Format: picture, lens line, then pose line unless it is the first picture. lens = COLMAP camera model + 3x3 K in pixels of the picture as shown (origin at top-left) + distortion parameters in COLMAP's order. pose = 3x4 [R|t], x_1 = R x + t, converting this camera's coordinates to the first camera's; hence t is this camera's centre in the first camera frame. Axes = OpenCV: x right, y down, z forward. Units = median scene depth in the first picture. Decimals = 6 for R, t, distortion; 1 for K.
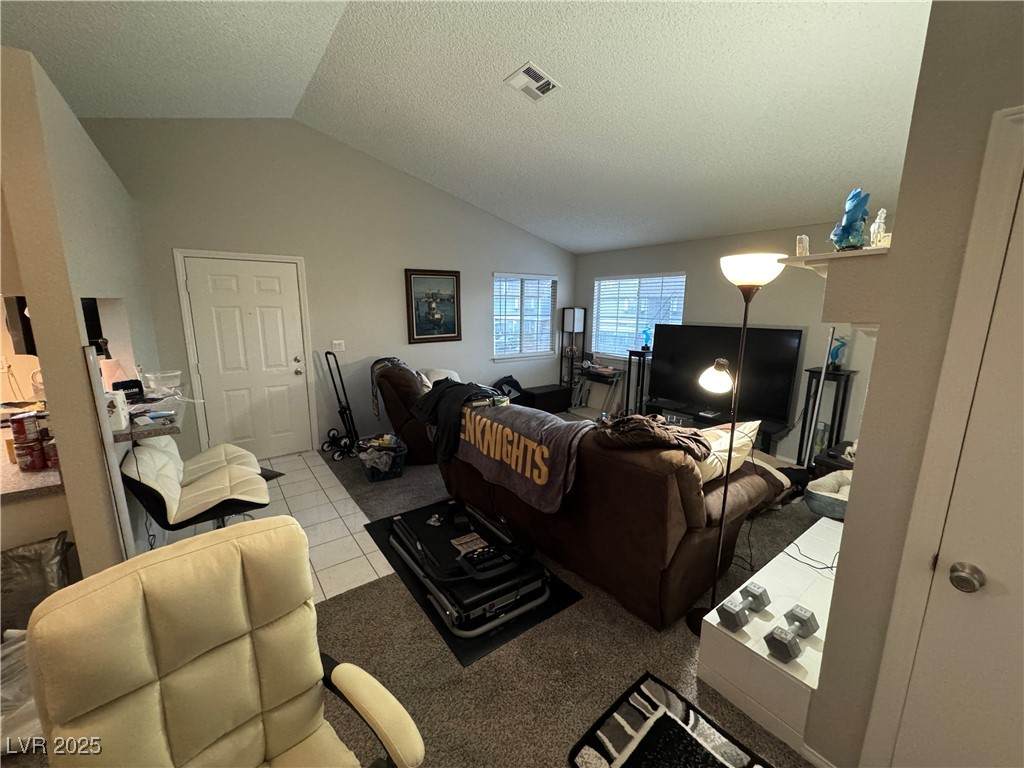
lens RADIAL K [[408.8, 0, 512.9], [0, 408.8, 382.6], [0, 0, 1]] dist [-0.000973, -0.000101]
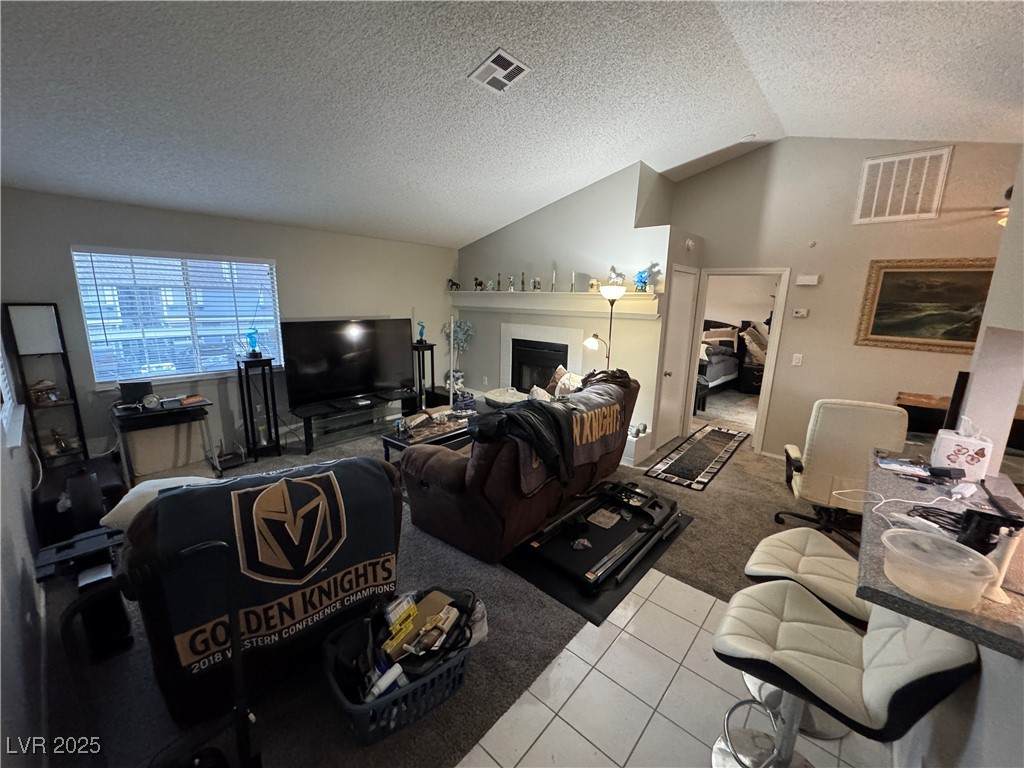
lens RADIAL K [[408.8, 0, 510.1], [0, 408.8, 384.3], [0, 0, 1]] dist [-0.000973, -0.000101]
pose [[-0.205039, -0.210487, 0.955853, -0.715968], [0.159494, 0.956362, 0.244812, -0.194977], [-0.965671, 0.202649, -0.162520, 0.911220]]
